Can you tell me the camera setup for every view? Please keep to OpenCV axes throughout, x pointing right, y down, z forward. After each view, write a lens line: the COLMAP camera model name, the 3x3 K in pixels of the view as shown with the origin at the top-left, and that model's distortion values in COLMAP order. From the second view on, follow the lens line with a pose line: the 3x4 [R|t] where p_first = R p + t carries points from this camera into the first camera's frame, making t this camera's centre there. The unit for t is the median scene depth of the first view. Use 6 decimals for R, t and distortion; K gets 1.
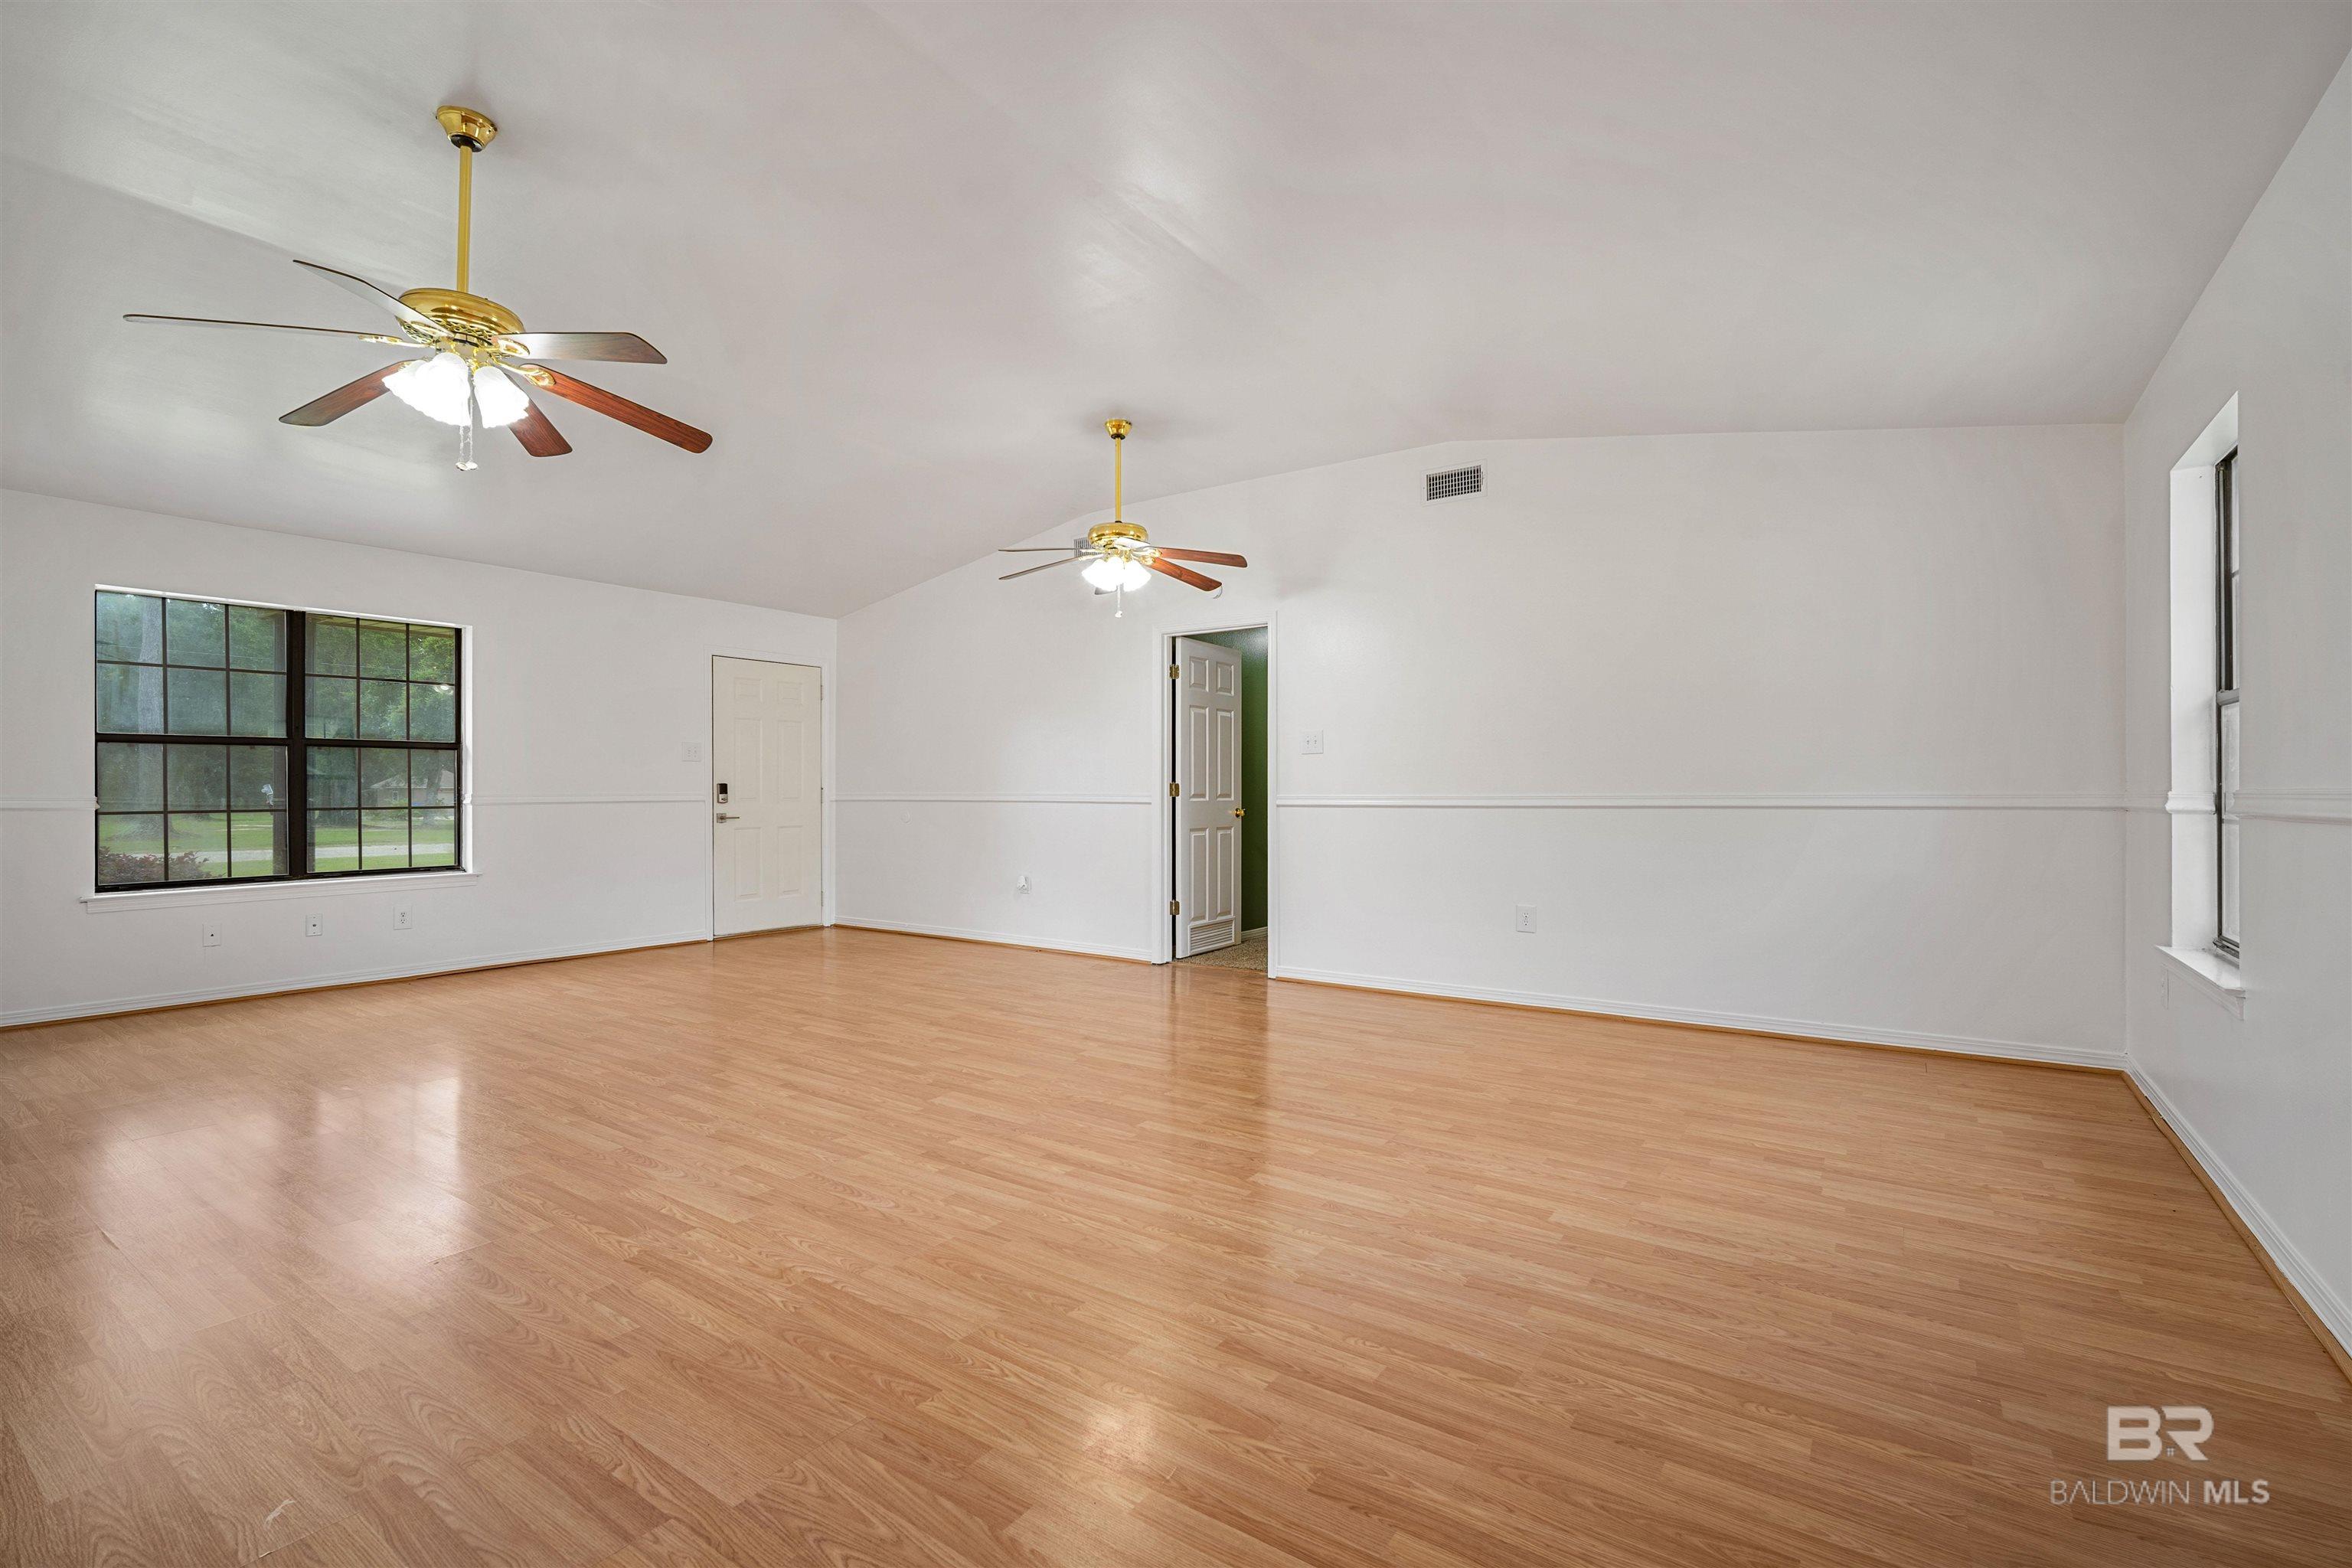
lens RADIAL K [[1037.8, 0, 1192.2], [0, 1037.8, 797.9], [0, 0, 1]] dist [-0.008467, -0.000967]
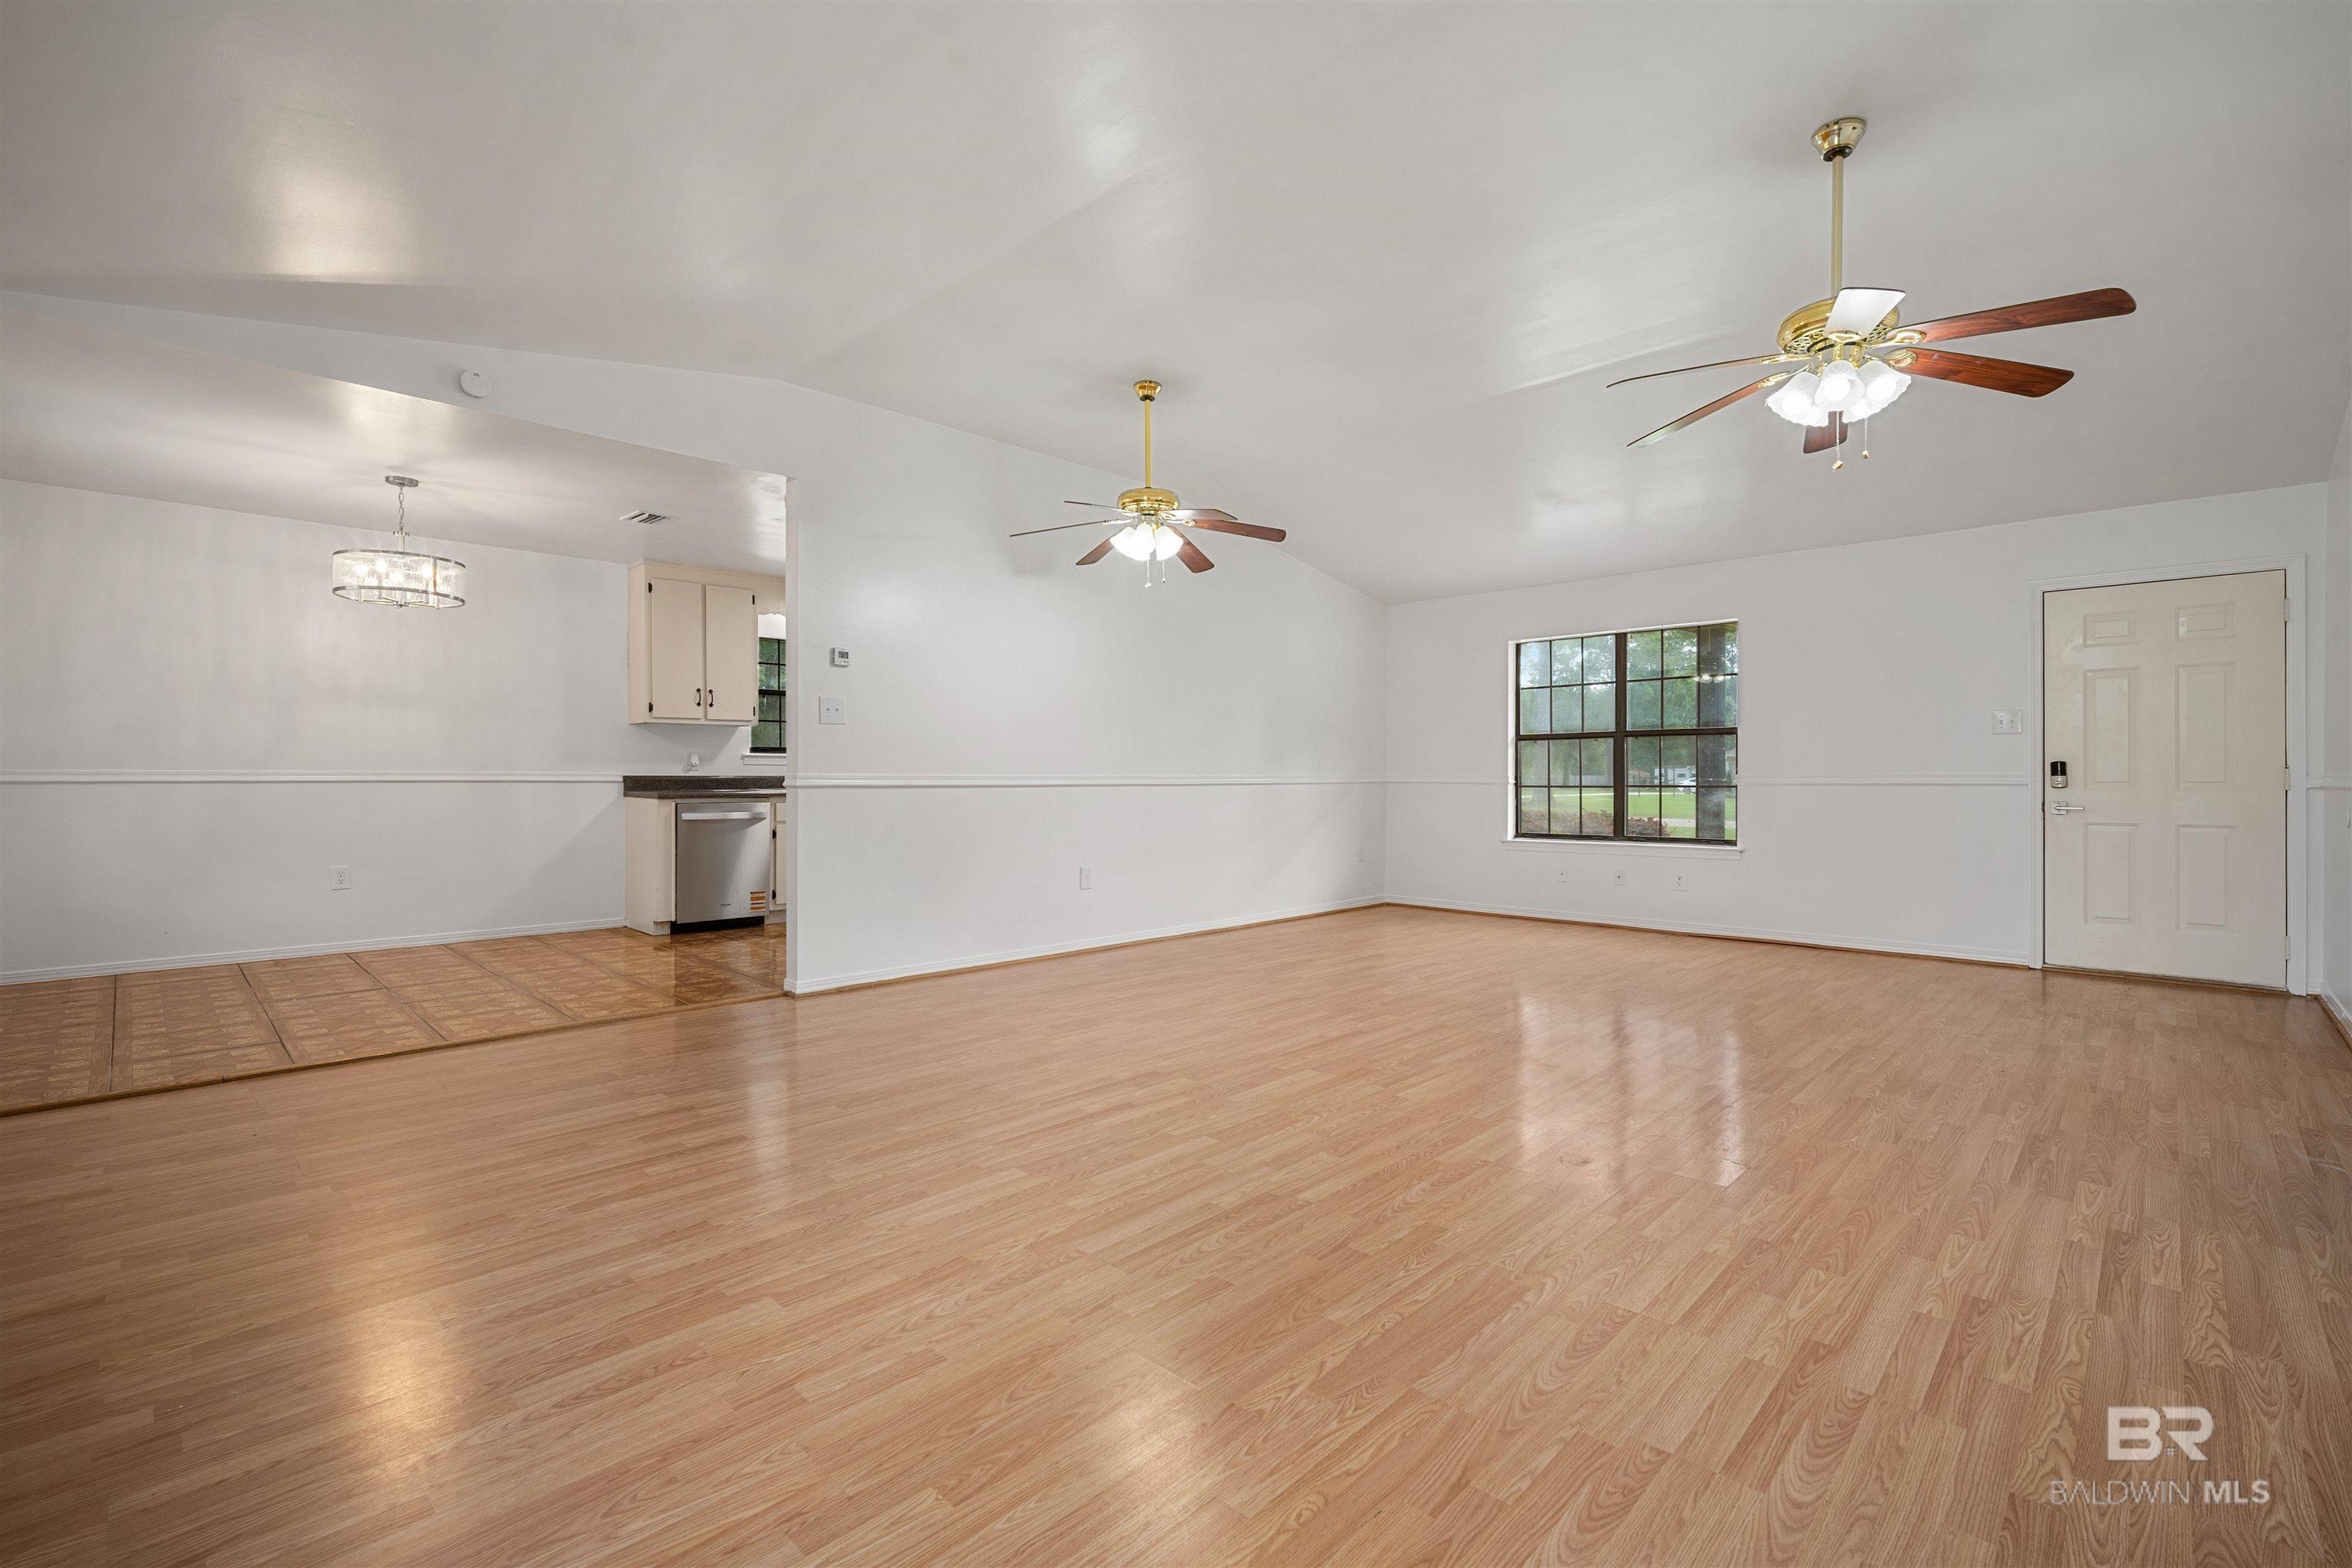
lens RADIAL K [[1037.8, 0, 1187.1], [0, 1037.8, 782.1], [0, 0, 1]] dist [-0.008467, -0.000967]
pose [[-0.162751, 0.007868, -0.986636, 0.879923], [-0.006591, 0.999937, 0.009061, -0.004012], [0.986645, 0.007978, -0.162689, 1.176071]]
